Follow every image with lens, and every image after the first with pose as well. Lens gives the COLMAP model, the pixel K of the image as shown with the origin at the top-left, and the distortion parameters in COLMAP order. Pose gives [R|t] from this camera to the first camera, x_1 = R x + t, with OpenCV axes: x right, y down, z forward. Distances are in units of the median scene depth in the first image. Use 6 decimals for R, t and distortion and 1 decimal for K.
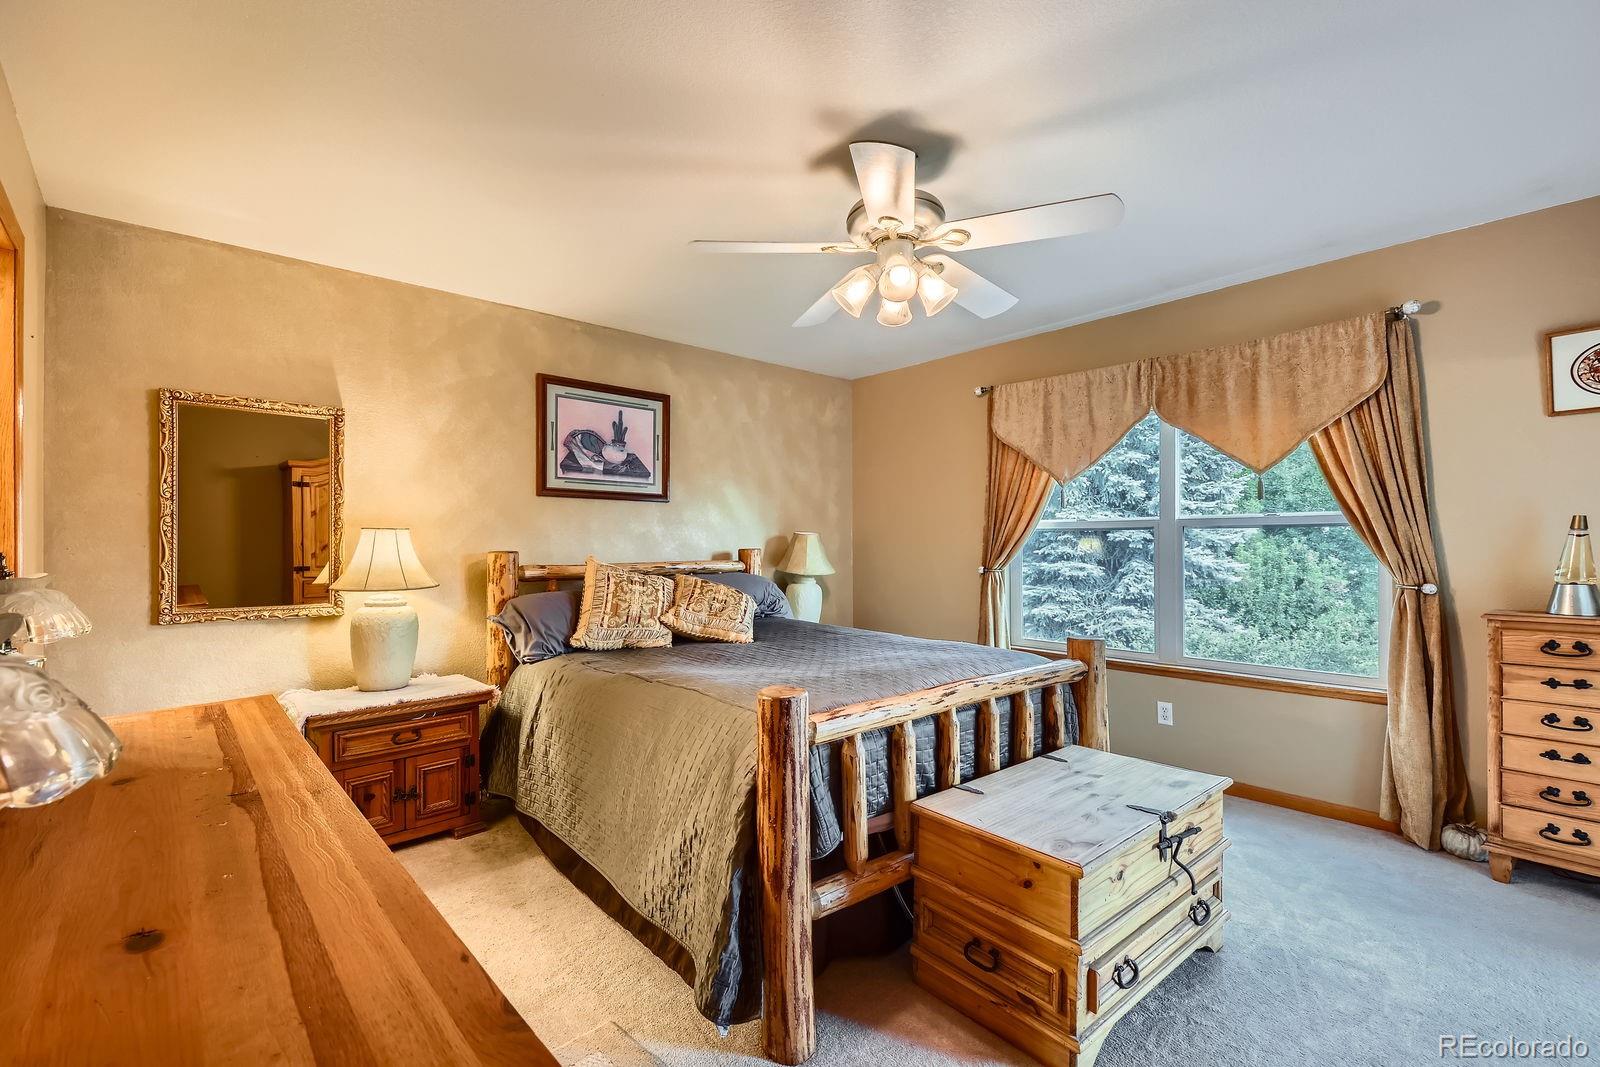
lens RADIAL K [[722.2, 0, 809.3], [0, 722.2, 534.4], [0, 0, 1]] dist [0.022448, -0.008320]
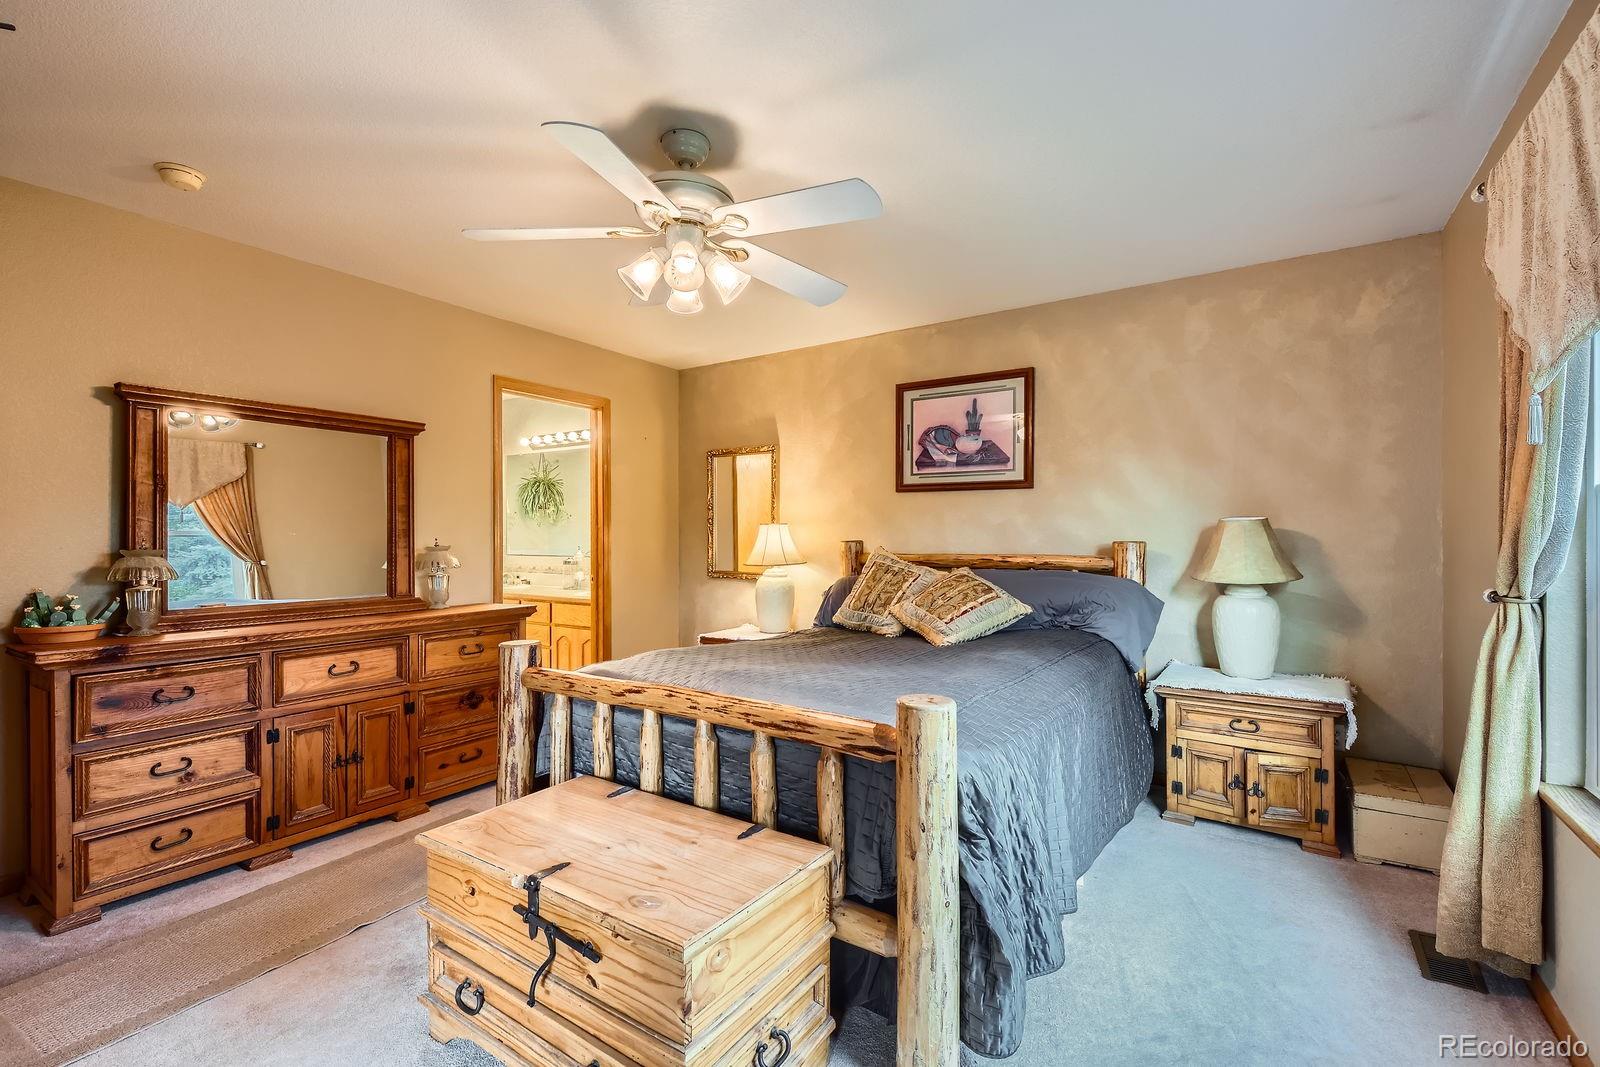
lens RADIAL K [[722.2, 0, 803.4], [0, 722.2, 536.8], [0, 0, 1]] dist [0.022448, -0.008320]
pose [[0.224927, 0.012969, -0.974289, 0.655992], [0.019487, 0.999652, 0.017806, -0.005522], [0.974181, -0.022991, 0.224596, 0.555773]]
